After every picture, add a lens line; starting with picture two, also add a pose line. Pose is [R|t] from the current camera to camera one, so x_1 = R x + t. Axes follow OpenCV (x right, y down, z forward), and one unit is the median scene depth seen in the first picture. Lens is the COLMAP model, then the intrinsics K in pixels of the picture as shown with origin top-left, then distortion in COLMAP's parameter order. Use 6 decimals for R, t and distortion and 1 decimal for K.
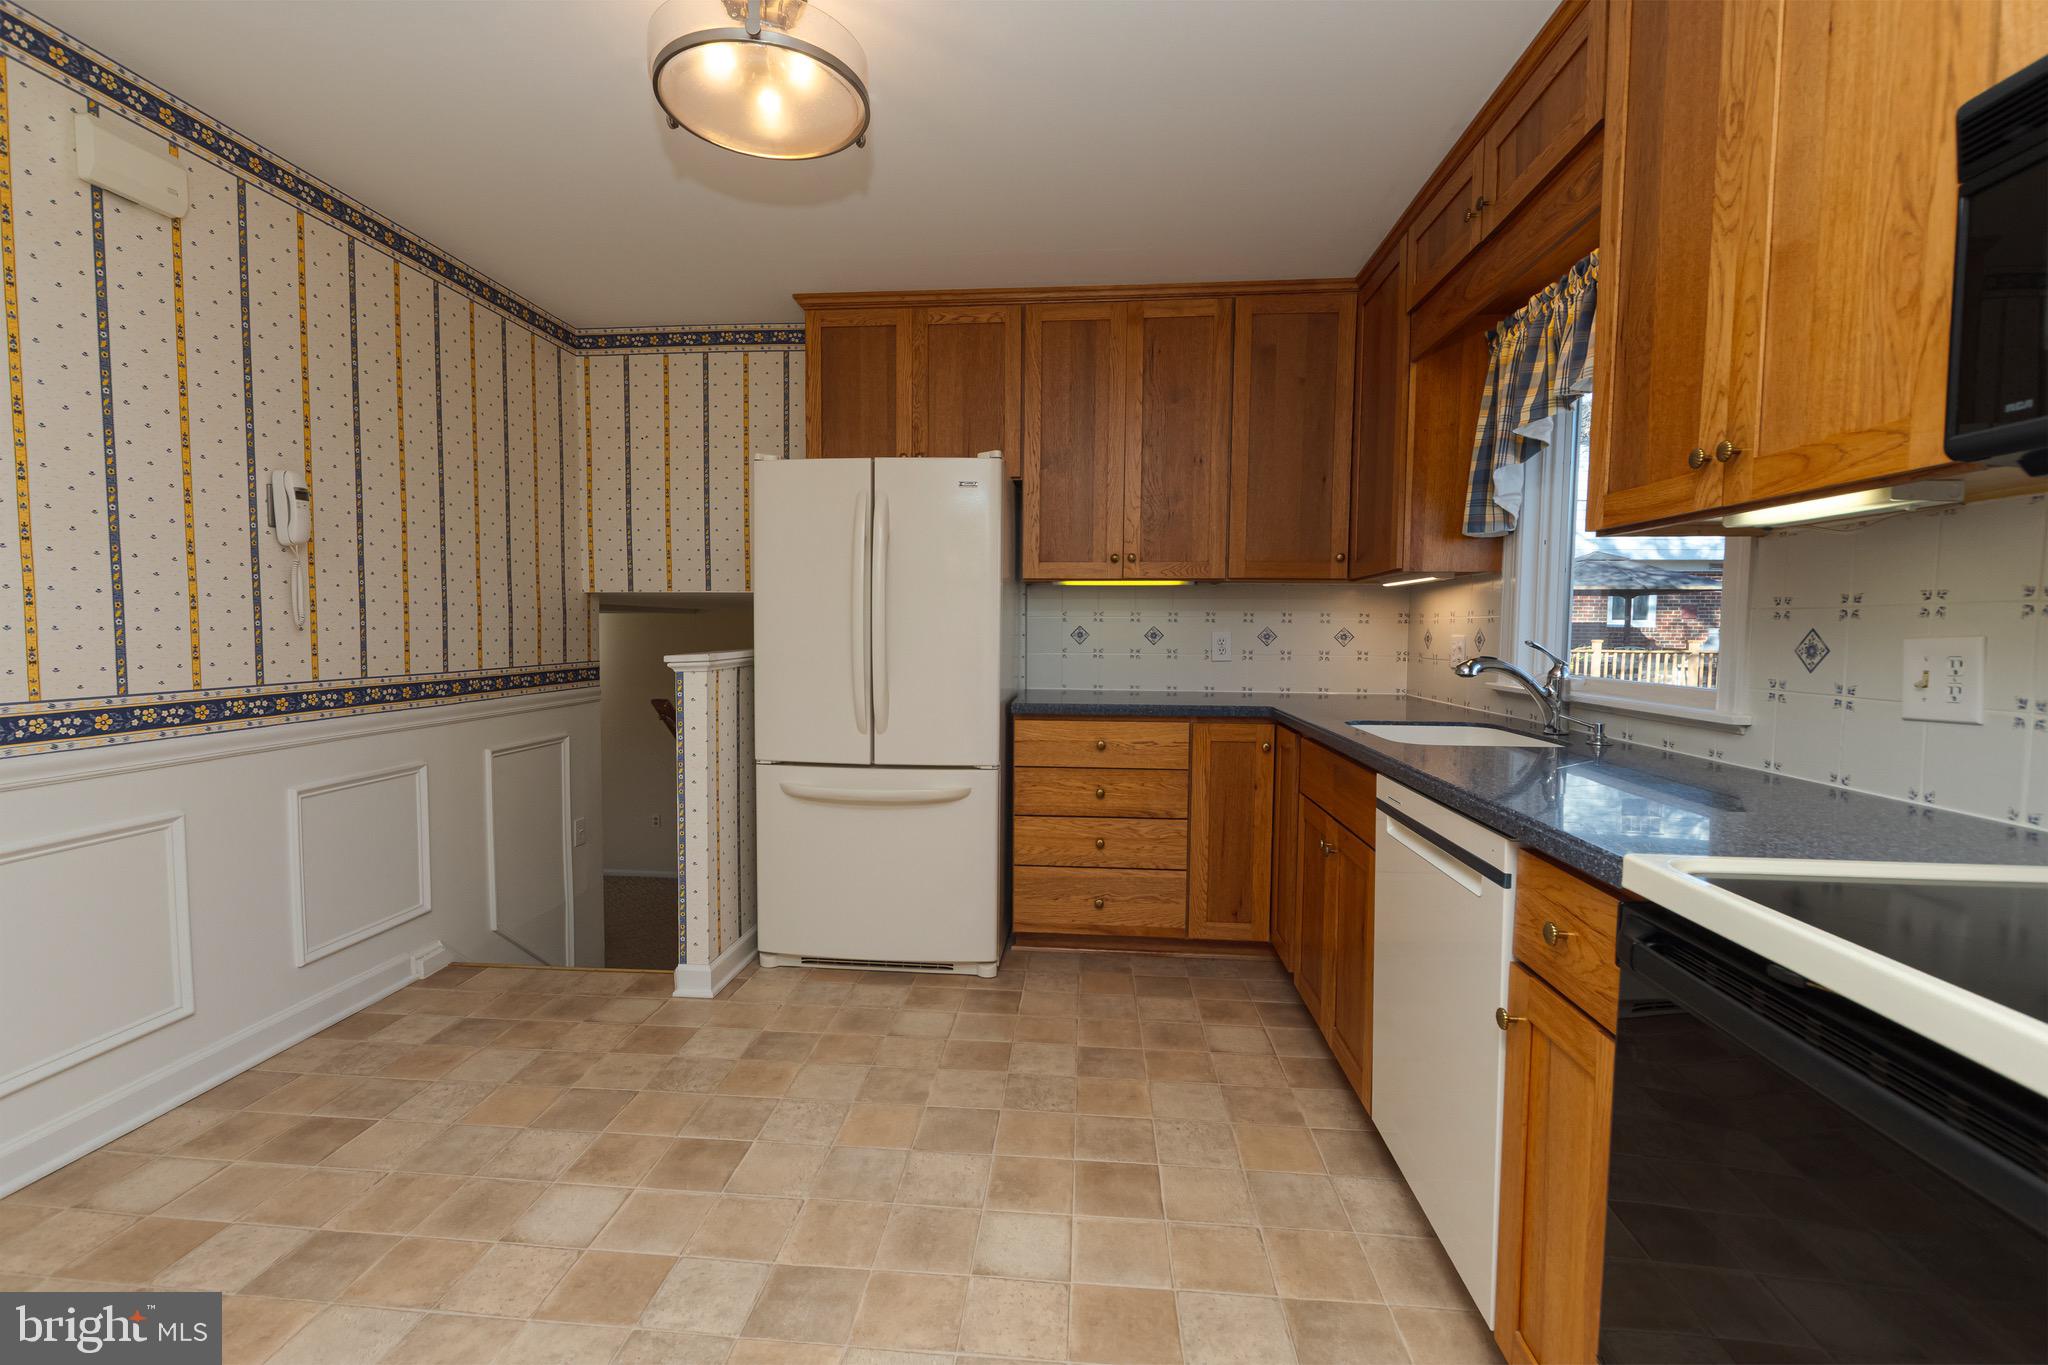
lens RADIAL K [[898.0, 0, 1007.2], [0, 898.0, 681.9], [0, 0, 1]] dist [-0.000806, 0.000130]
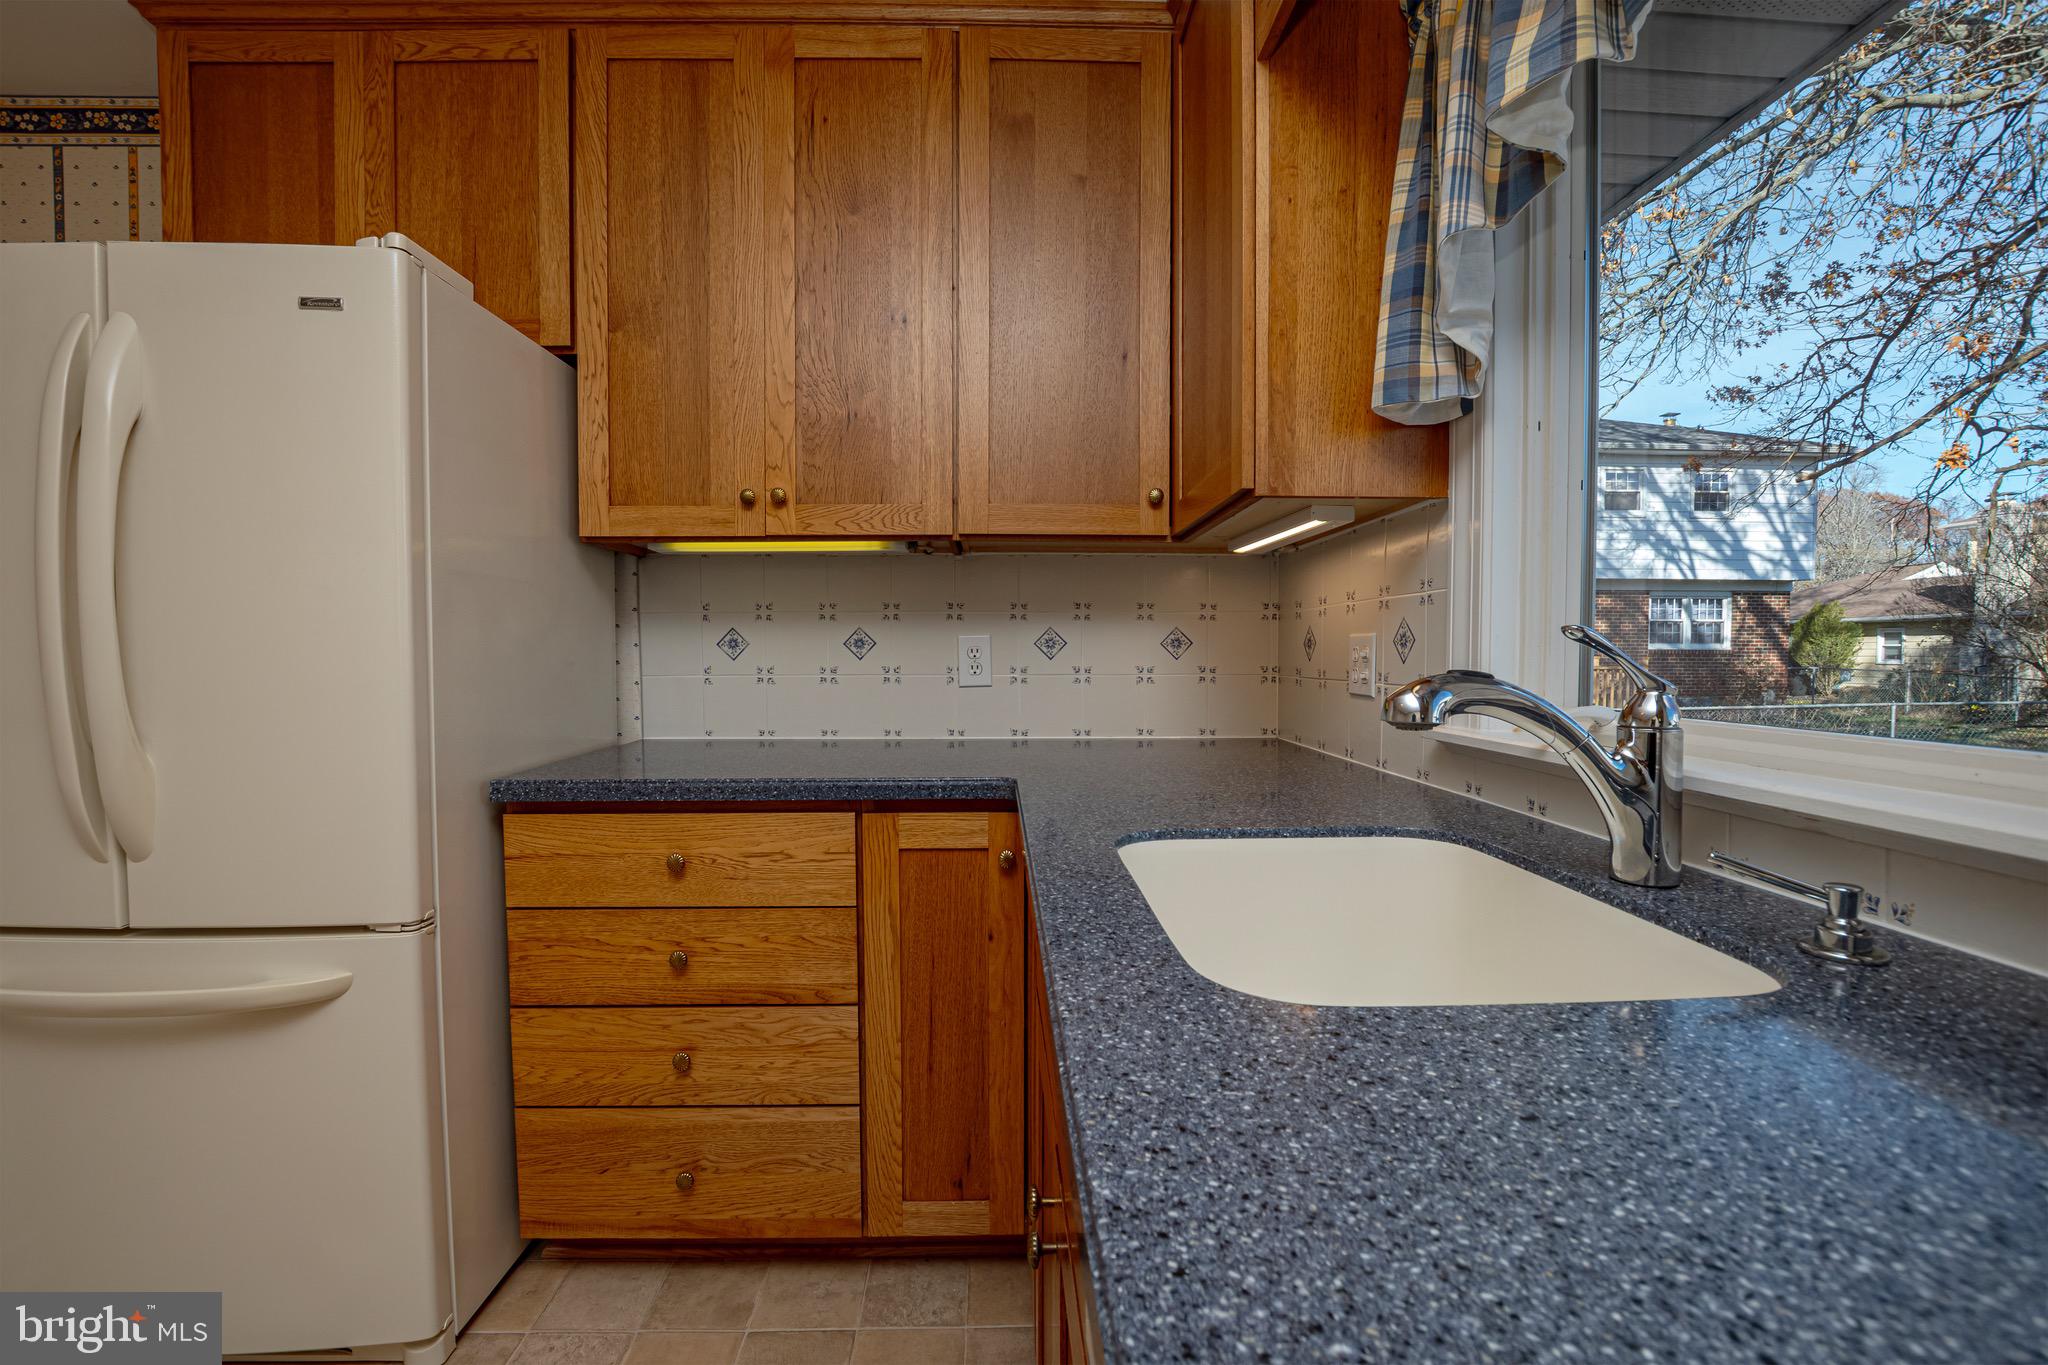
lens RADIAL K [[903.5, 0, 1020.4], [0, 903.5, 686.2], [0, 0, 1]] dist [-0.034851, 0.007824]
pose [[0.992176, -0.013016, 0.124168, 0.224363], [0.015853, 0.999635, -0.021884, -0.011506], [-0.123838, 0.023681, 0.992020, 0.475863]]
